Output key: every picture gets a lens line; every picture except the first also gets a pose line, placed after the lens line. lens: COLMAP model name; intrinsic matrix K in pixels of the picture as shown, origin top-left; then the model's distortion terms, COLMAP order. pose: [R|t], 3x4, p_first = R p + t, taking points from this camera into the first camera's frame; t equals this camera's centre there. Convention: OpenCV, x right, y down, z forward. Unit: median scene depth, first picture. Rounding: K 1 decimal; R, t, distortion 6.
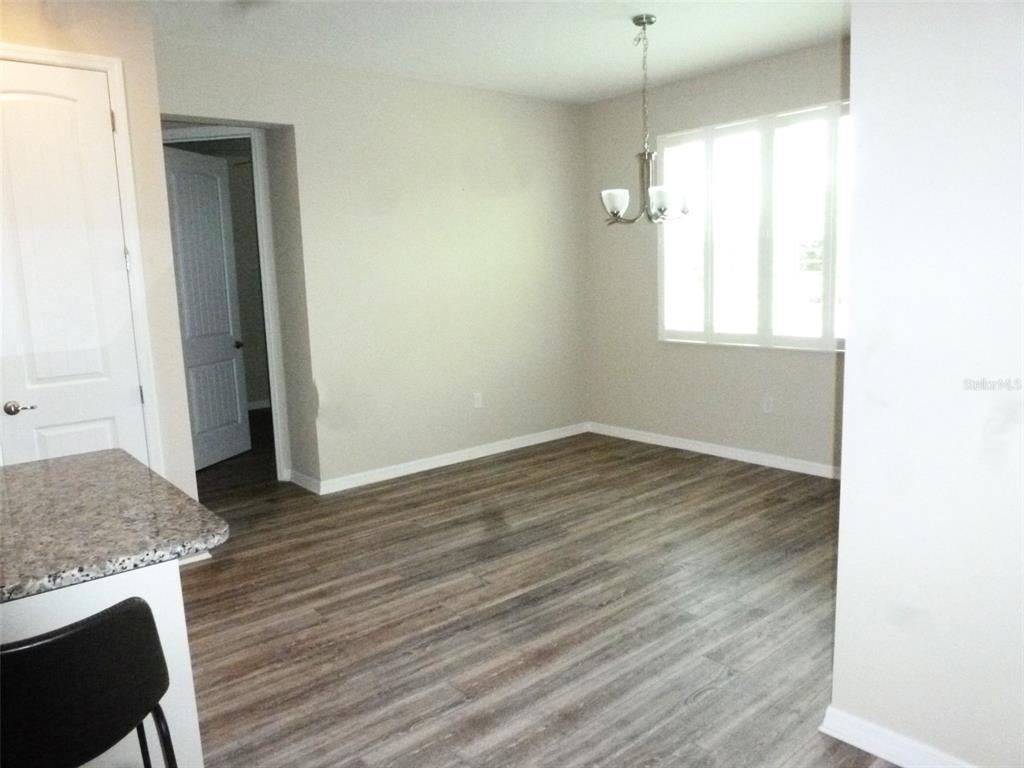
lens RADIAL K [[742.5, 0, 512.0], [0, 742.5, 384.0], [0, 0, 1]] dist [0.008626, -0.001949]
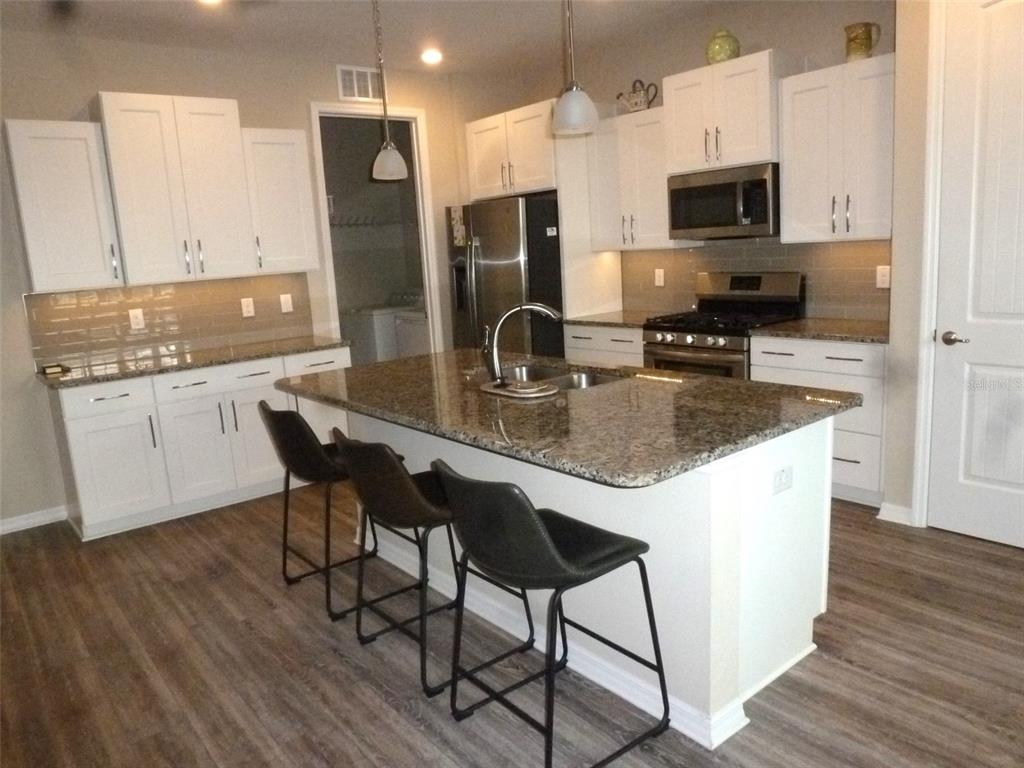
lens RADIAL K [[738.0, 0, 499.0], [0, 738.0, 380.8], [0, 0, 1]] dist [-0.001125, 0.003439]
pose [[-0.022861, 0.215695, -0.976193, 0.608836], [-0.082586, 0.972703, 0.216858, -0.146314], [0.996322, 0.085577, -0.004424, 0.776256]]
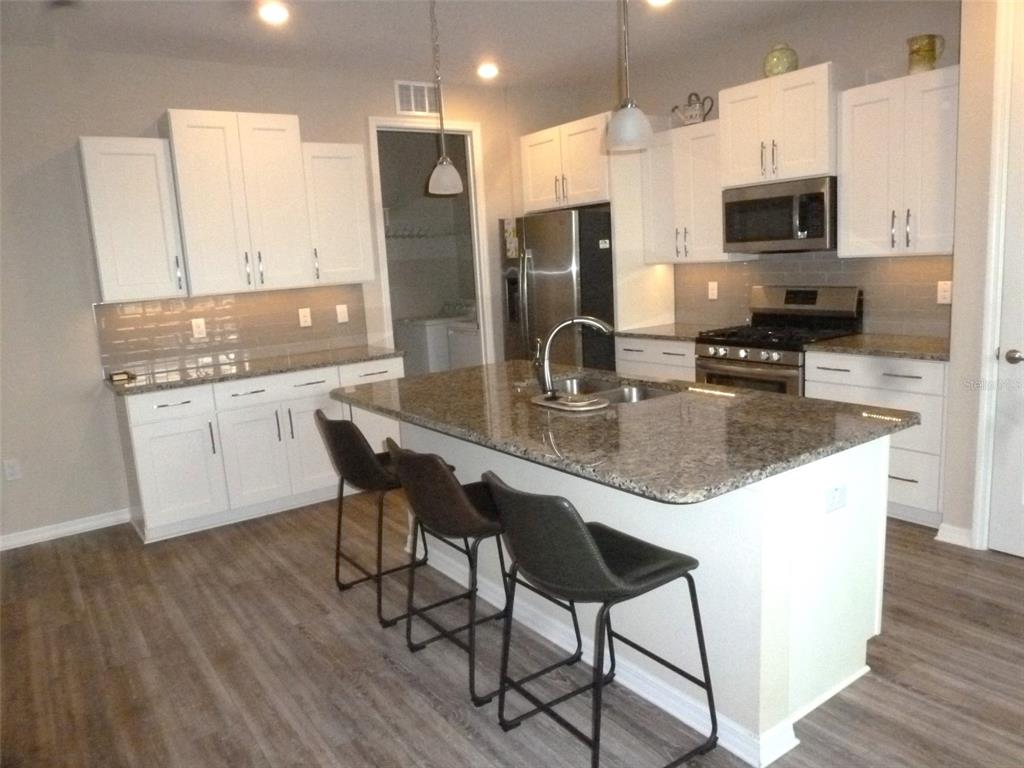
lens RADIAL K [[742.5, 0, 512.0], [0, 742.5, 384.0], [0, 0, 1]] dist [0.008626, -0.001949]
pose [[-0.073661, 0.210073, -0.974907, 0.628672], [-0.086020, 0.972581, 0.216071, -0.161720], [0.993567, 0.099777, -0.053571, 0.772067]]
